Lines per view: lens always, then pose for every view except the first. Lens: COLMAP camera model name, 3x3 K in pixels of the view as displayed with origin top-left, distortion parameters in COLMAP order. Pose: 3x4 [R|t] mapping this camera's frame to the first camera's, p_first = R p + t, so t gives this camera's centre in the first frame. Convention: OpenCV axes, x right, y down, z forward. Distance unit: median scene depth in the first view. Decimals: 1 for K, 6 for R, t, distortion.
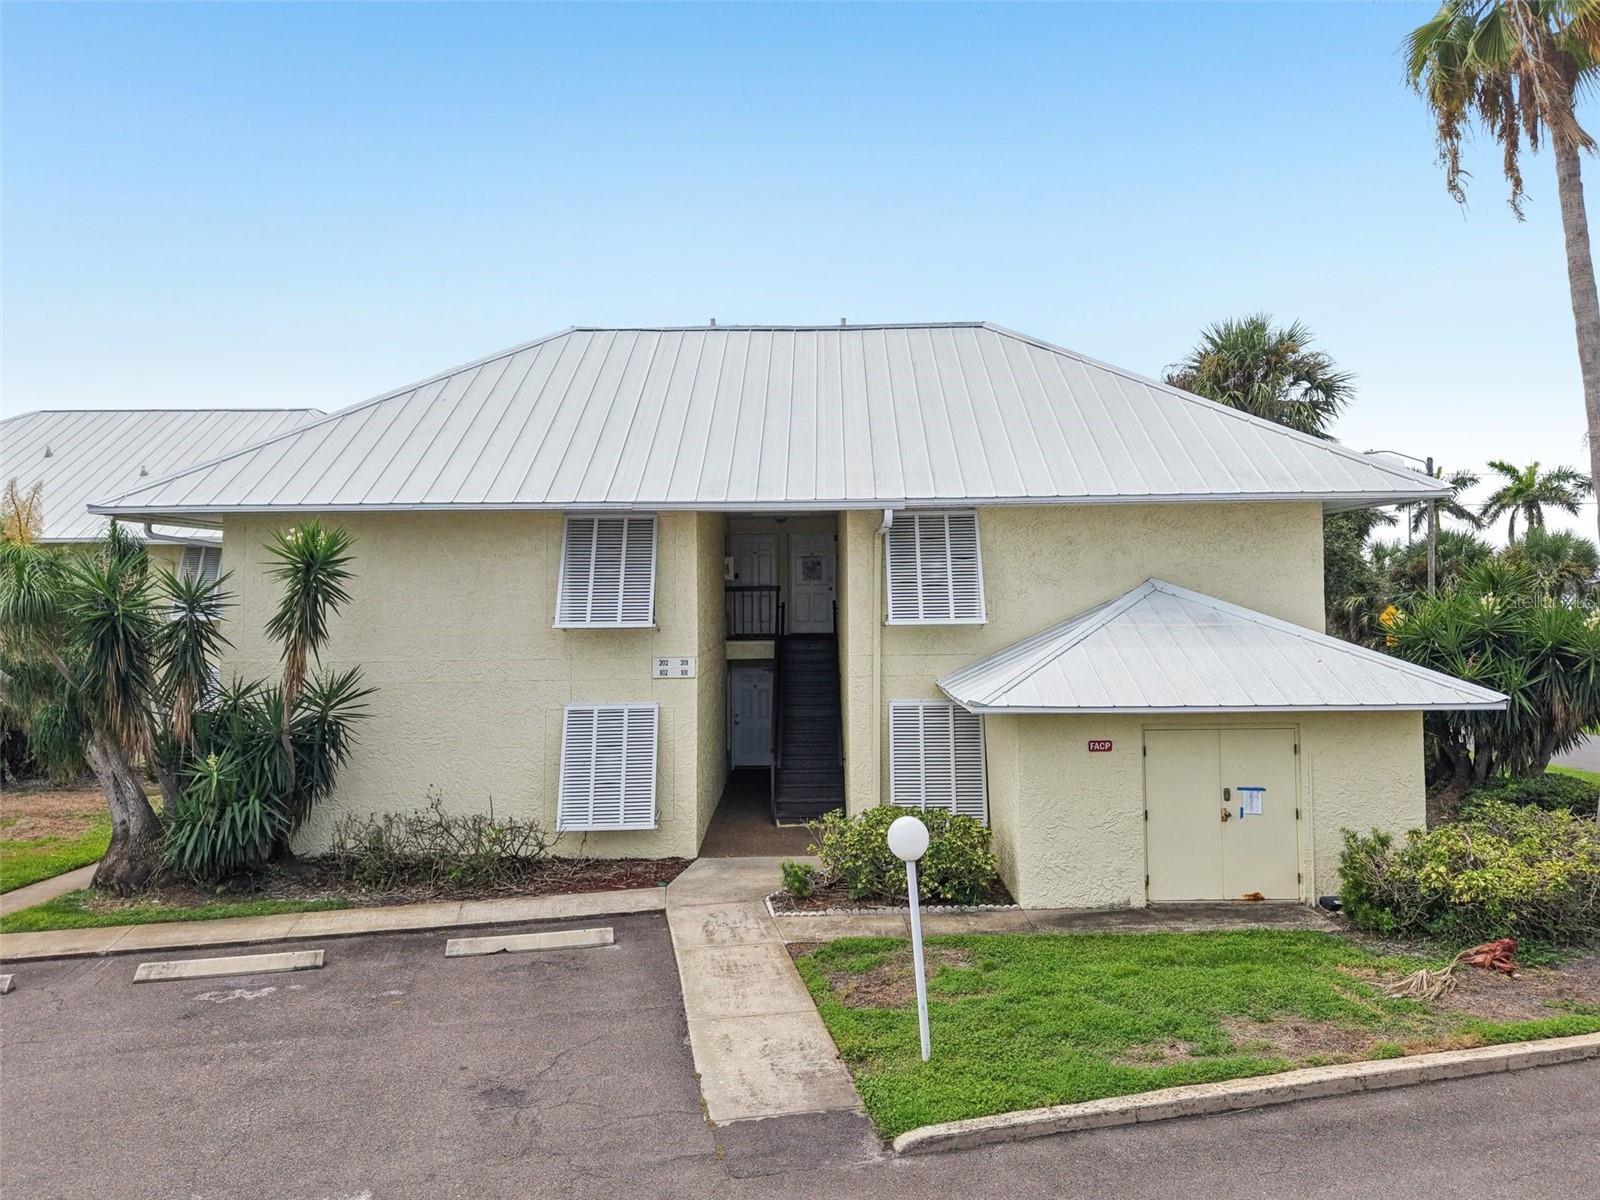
lens RADIAL K [[1114.1, 0, 797.9], [0, 1114.1, 628.8], [0, 0, 1]] dist [0.010362, -0.003556]
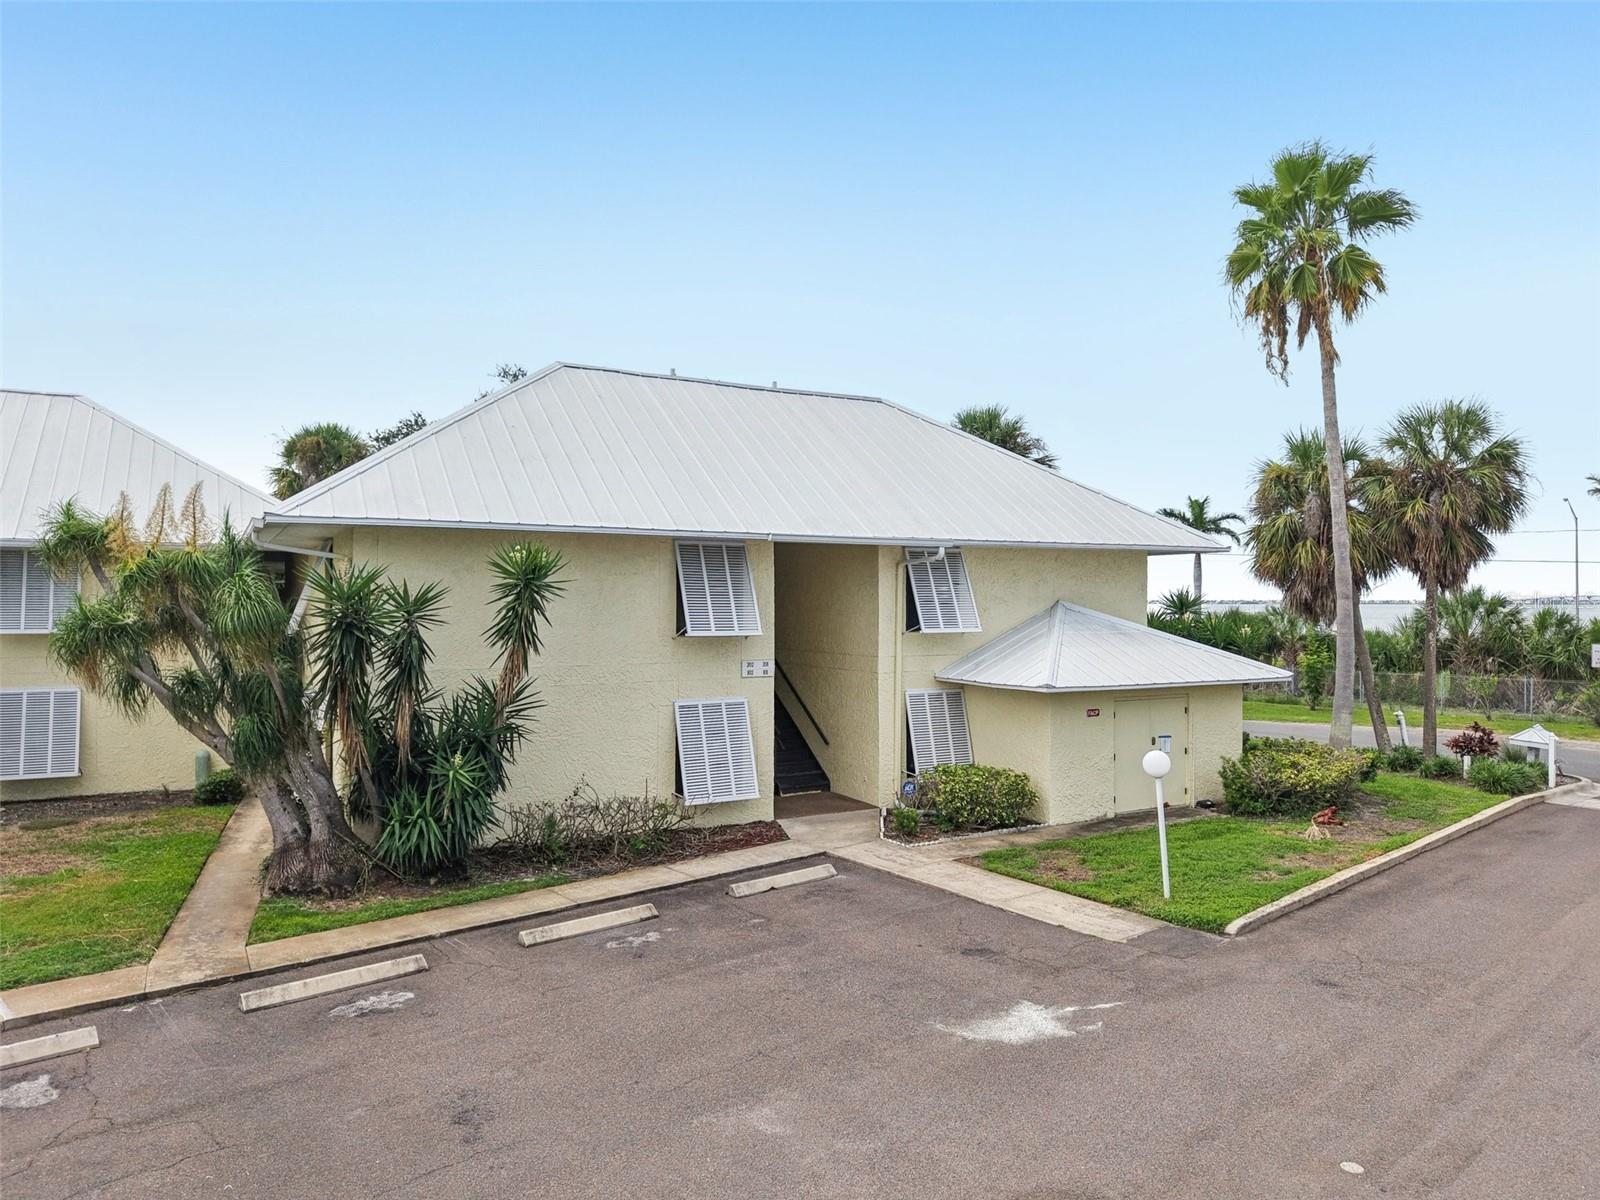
lens RADIAL K [[1069.1, 0, 800.6], [0, 1069.1, 684.9], [0, 0, 1]] dist [0.019253, -0.000554]
pose [[0.876453, -0.024810, 0.480847, -0.693129], [0.006843, 0.999213, 0.039083, 0.008050], [-0.481438, -0.030964, 0.875933, -0.062783]]
